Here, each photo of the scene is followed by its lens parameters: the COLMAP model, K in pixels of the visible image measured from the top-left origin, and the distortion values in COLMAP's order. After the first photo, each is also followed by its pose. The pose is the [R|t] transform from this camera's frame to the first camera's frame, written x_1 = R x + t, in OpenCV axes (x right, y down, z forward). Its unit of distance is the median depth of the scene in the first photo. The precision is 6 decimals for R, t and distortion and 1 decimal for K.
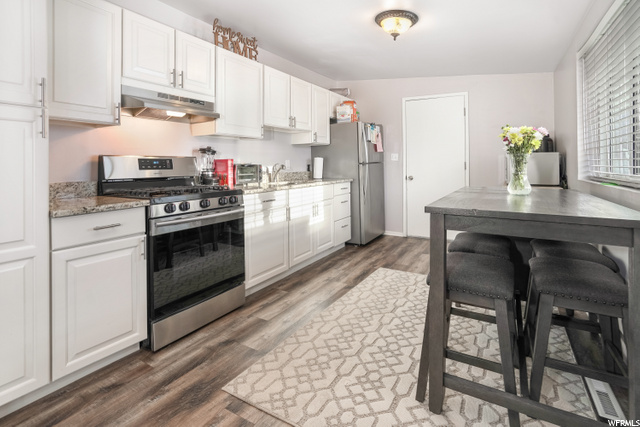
lens RADIAL K [[306.7, 0, 320.2], [0, 306.7, 212.4], [0, 0, 1]] dist [-0.028519, 0.002852]
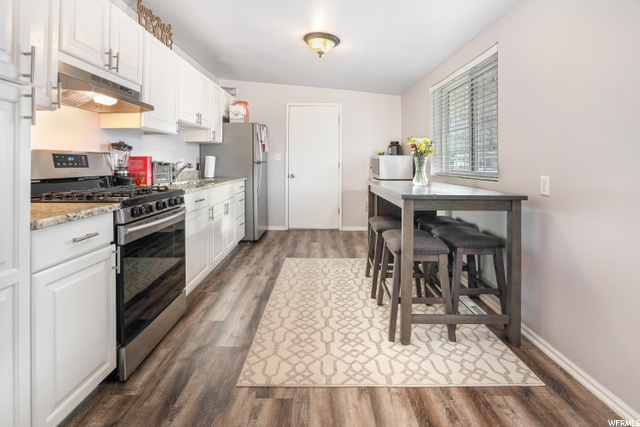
lens RADIAL K [[306.7, 0, 315.4], [0, 306.7, 213.2], [0, 0, 1]] dist [-0.028519, 0.002852]
pose [[0.869176, -0.069406, 0.489608, -0.401943], [0.066845, 0.997504, 0.022737, 0.004261], [-0.489964, 0.012965, 0.871646, -0.008755]]
